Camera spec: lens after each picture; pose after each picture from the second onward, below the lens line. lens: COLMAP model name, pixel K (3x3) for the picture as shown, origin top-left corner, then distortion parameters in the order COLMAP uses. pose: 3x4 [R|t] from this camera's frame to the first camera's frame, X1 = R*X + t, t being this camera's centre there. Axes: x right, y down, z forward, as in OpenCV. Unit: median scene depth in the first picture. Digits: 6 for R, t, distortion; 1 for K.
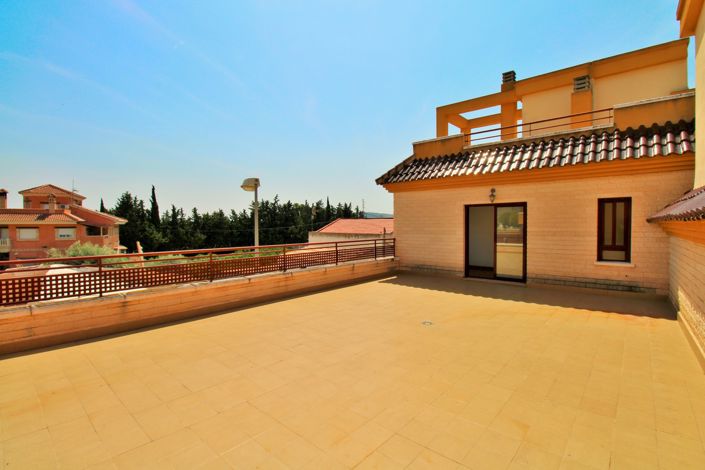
lens RADIAL K [[333.7, 0, 348.2], [0, 333.7, 234.1], [0, 0, 1]] dist [-0.002314, -0.009771]
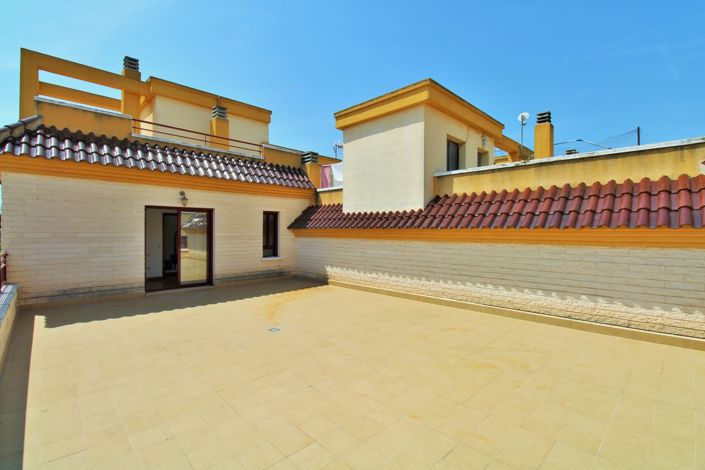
lens RADIAL K [[333.7, 0, 368.7], [0, 333.7, 224.8], [0, 0, 1]] dist [-0.002314, -0.009771]
pose [[0.035143, 0.018848, 0.999205, -0.476926], [0.019535, 0.999618, -0.019543, -0.013392], [-0.999191, 0.020207, 0.034761, 0.436077]]
